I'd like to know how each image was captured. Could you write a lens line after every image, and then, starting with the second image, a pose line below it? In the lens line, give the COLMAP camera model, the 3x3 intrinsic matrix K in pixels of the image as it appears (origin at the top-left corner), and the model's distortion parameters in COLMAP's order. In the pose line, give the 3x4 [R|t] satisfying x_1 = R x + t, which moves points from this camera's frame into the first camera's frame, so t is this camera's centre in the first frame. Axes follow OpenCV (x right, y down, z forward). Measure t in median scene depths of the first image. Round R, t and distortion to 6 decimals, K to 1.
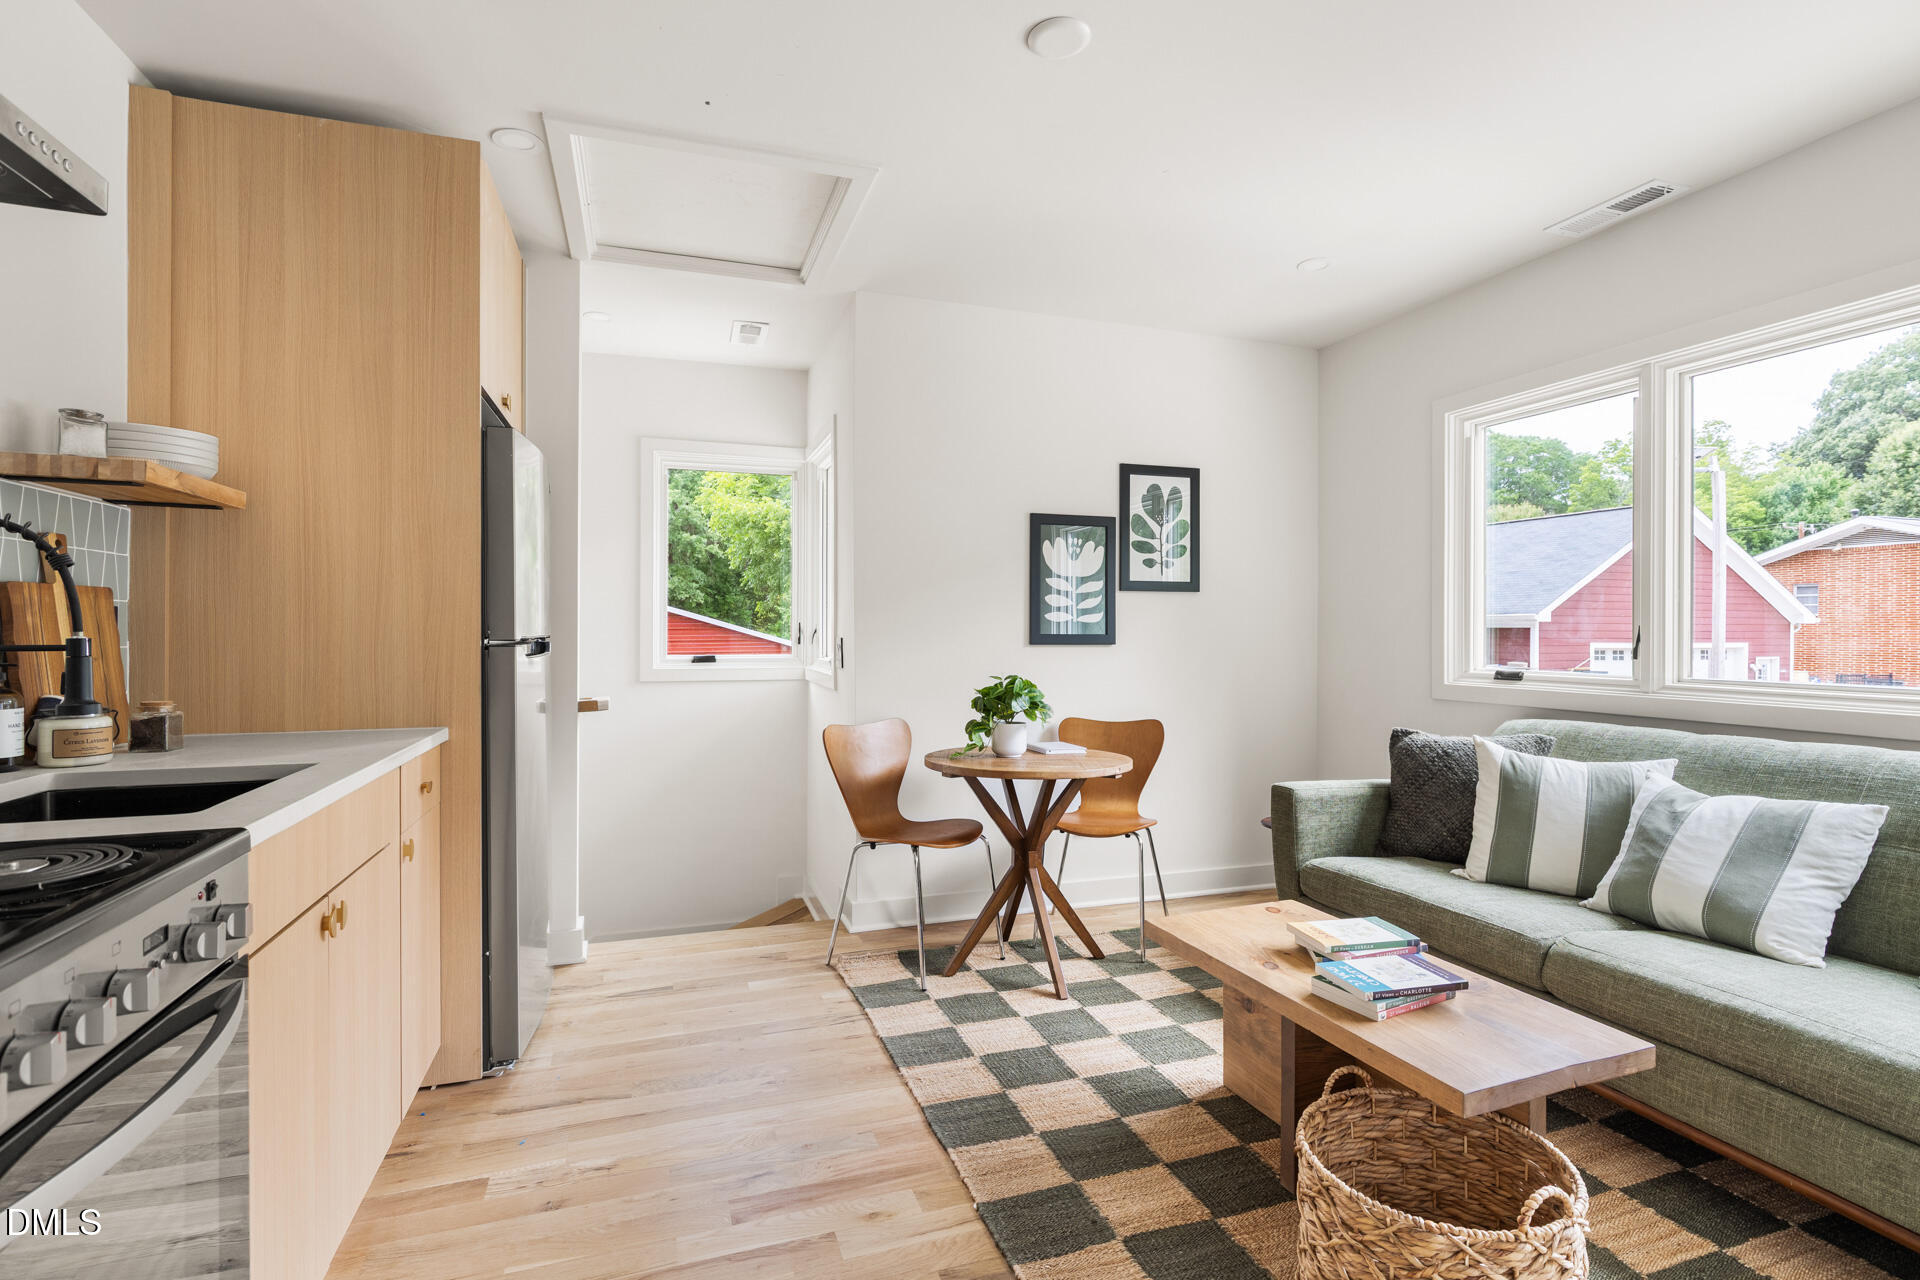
lens RADIAL K [[916.1, 0, 970.3], [0, 916.1, 636.6], [0, 0, 1]] dist [-0.000751, -0.000192]
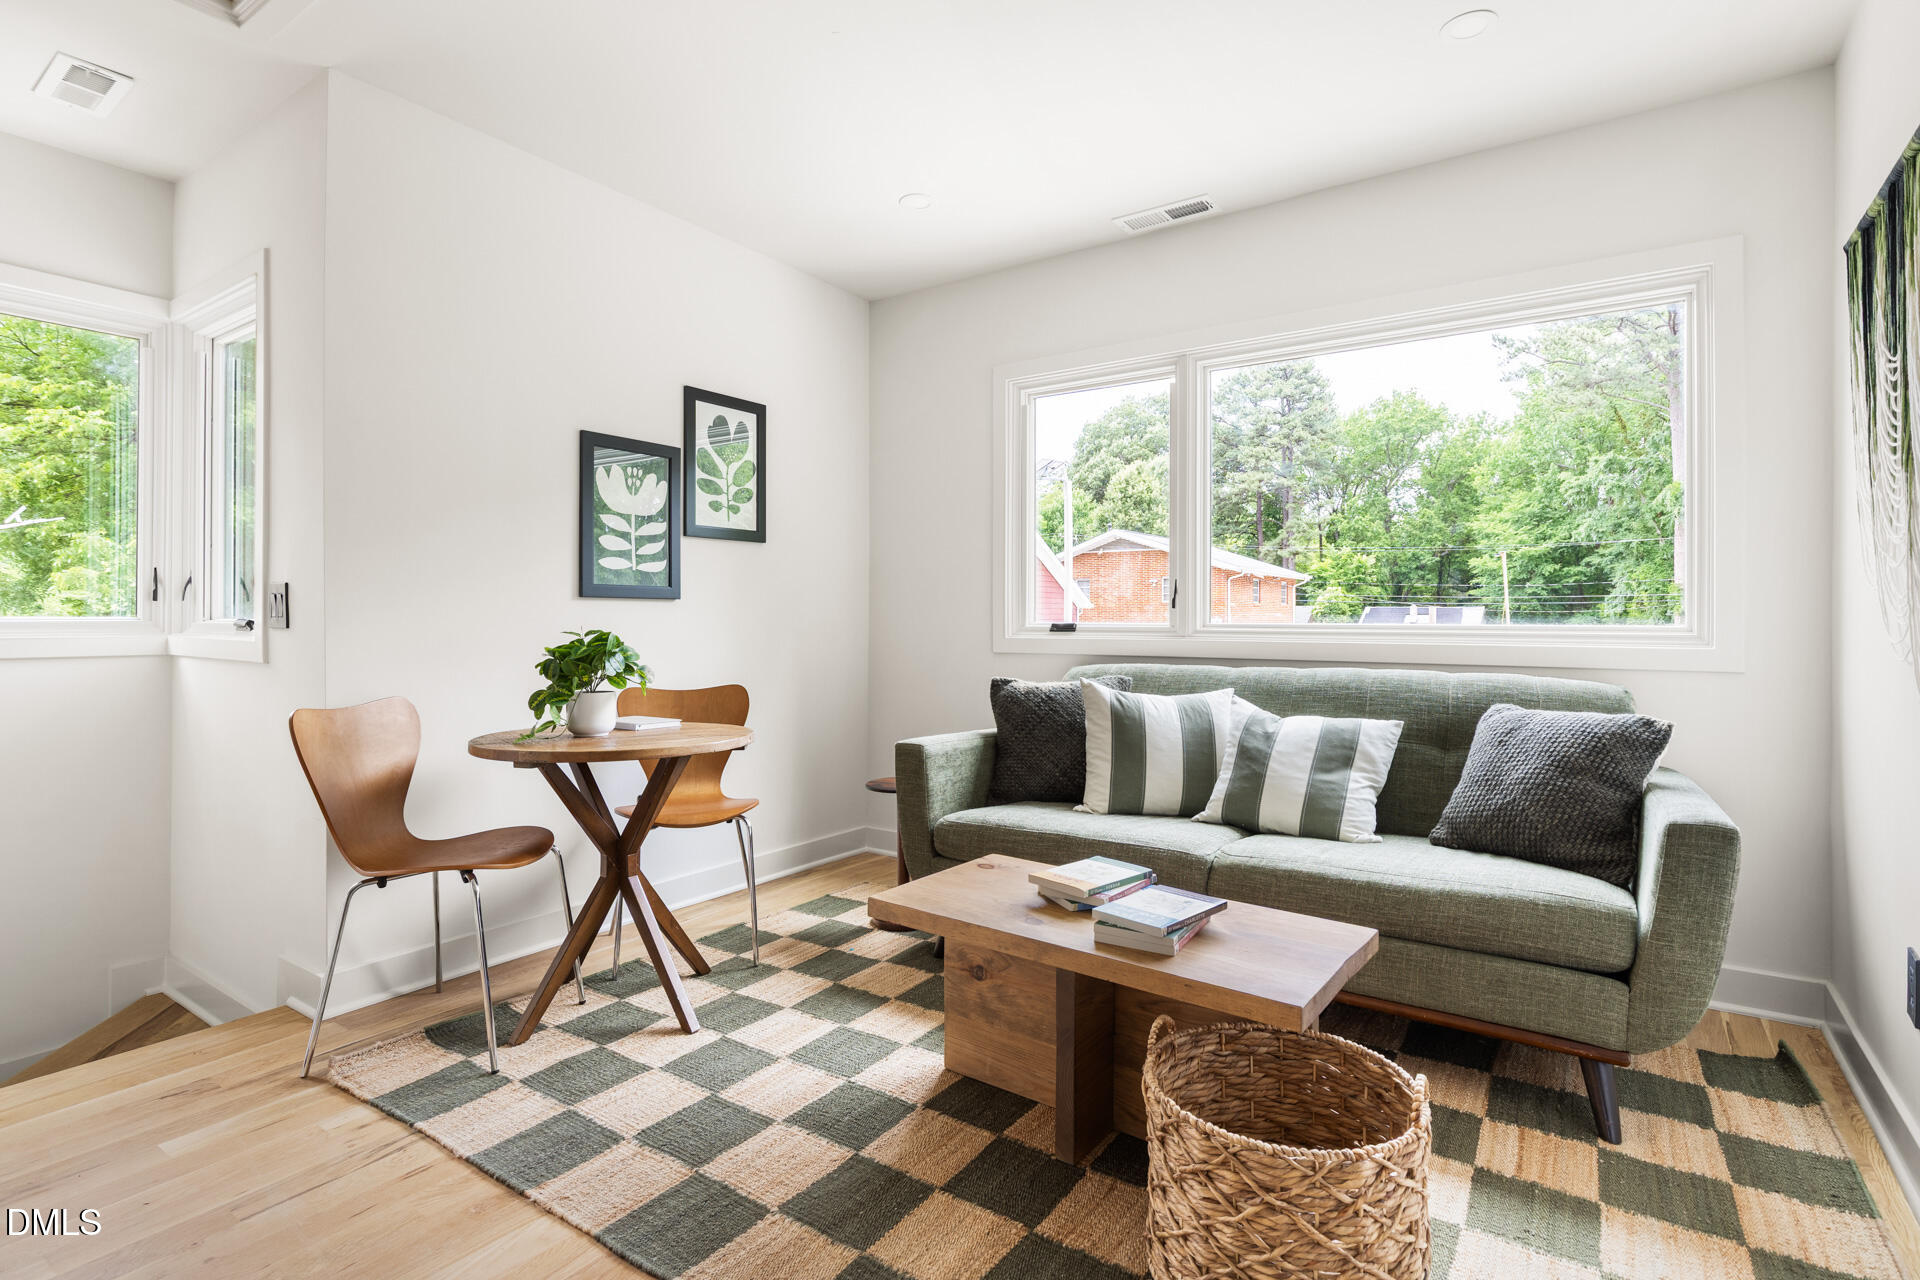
lens RADIAL K [[936.6, 0, 962.8], [0, 936.6, 614.6], [0, 0, 1]] dist [0.001372, 0.000307]
pose [[0.805778, 0.001567, 0.592216, -0.178527], [0.004198, 0.999956, -0.008359, 0.039121], [-0.592203, 0.009221, 0.805736, 0.191113]]
